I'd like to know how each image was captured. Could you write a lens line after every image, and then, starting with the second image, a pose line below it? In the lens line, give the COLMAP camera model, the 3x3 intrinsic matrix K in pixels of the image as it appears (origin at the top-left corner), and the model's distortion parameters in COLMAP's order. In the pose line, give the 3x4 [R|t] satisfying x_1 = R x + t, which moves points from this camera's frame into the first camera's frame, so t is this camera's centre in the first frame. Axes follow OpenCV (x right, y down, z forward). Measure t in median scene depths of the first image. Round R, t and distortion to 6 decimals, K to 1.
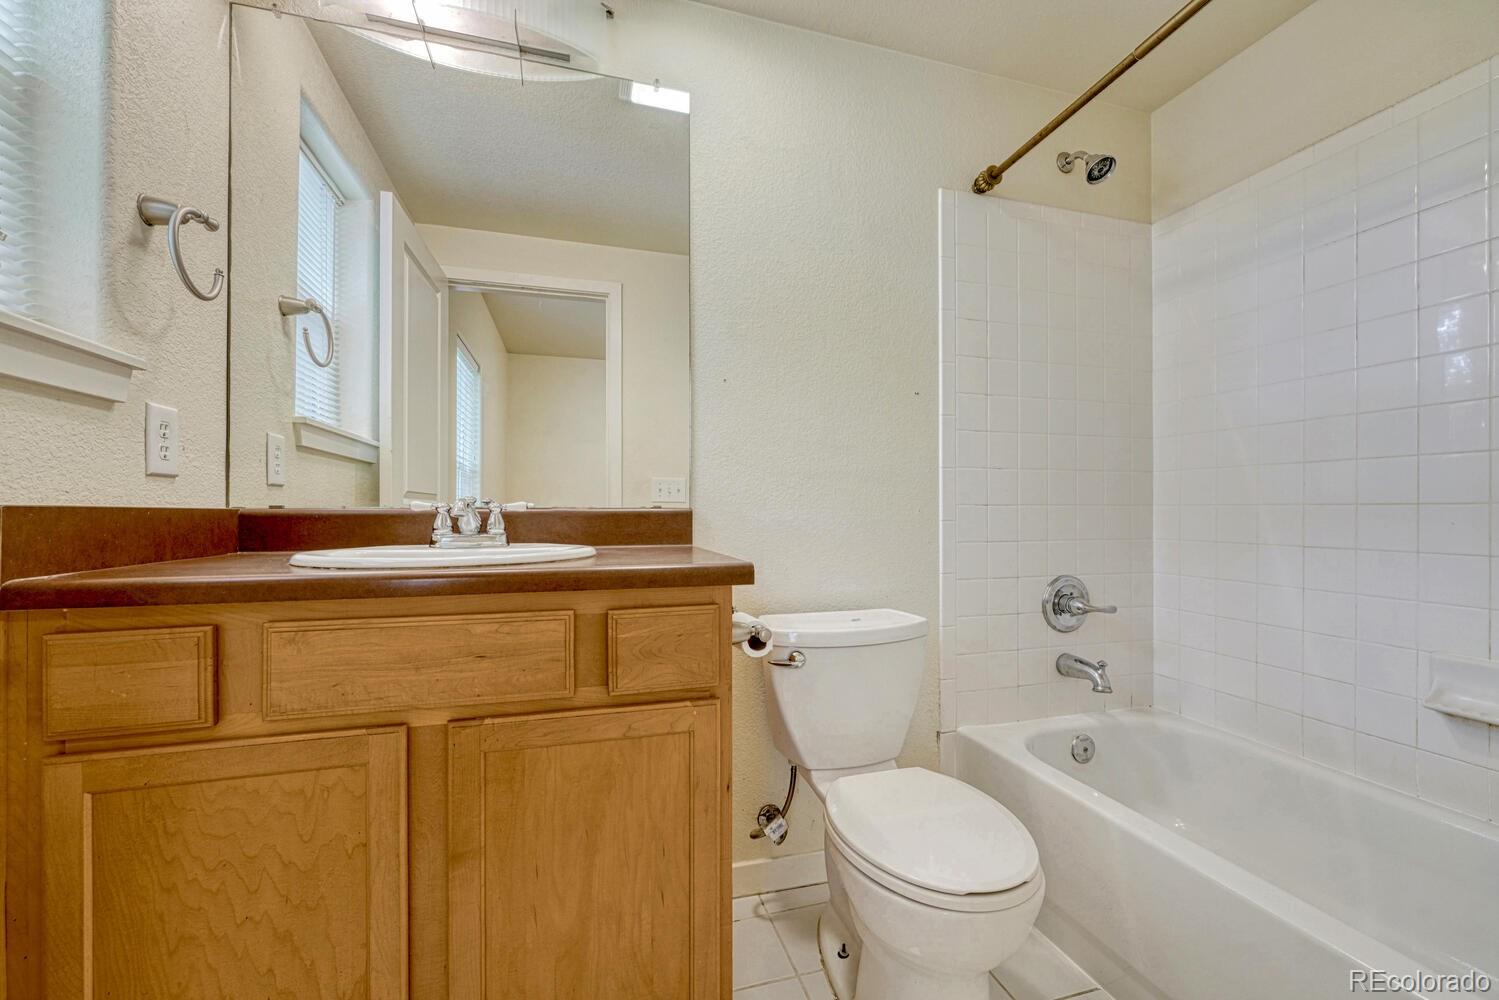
lens RADIAL K [[607.0, 0, 751.1], [0, 607.0, 504.8], [0, 0, 1]] dist [-0.000664, -0.000314]
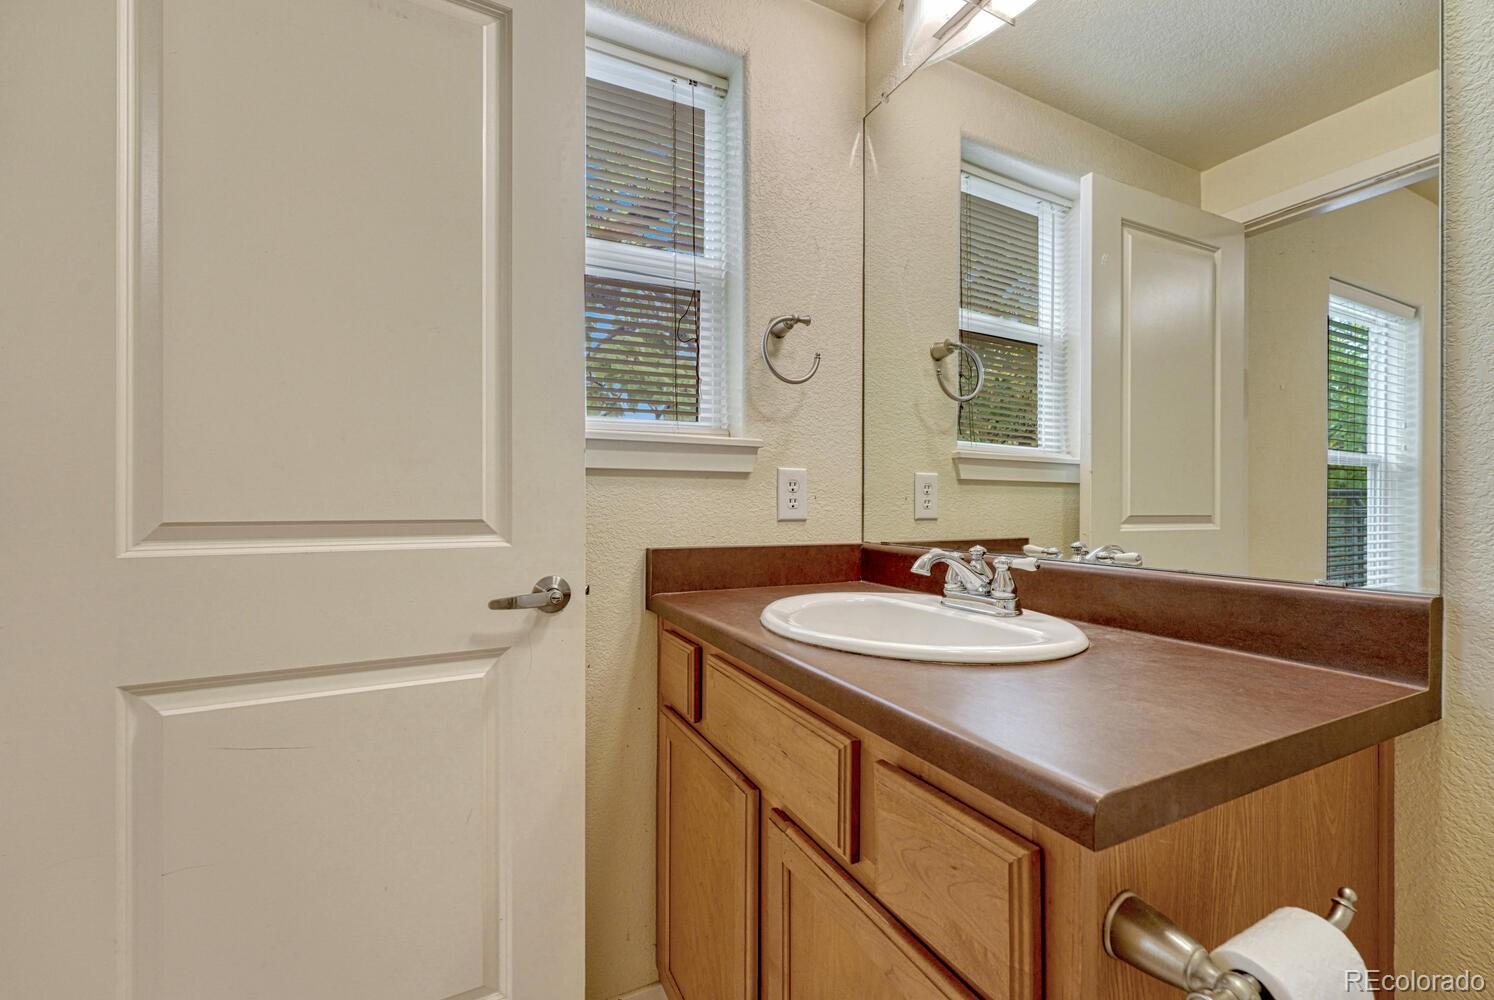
lens RADIAL K [[605.0, 0, 748.6], [0, 605.0, 504.8], [0, 0, 1]] dist [-0.000664, -0.000314]
pose [[0.157493, 0.002455, -0.987517, 0.180537], [0.007416, 0.999966, 0.003668, -0.047725], [0.987492, -0.007901, 0.157469, 0.374461]]
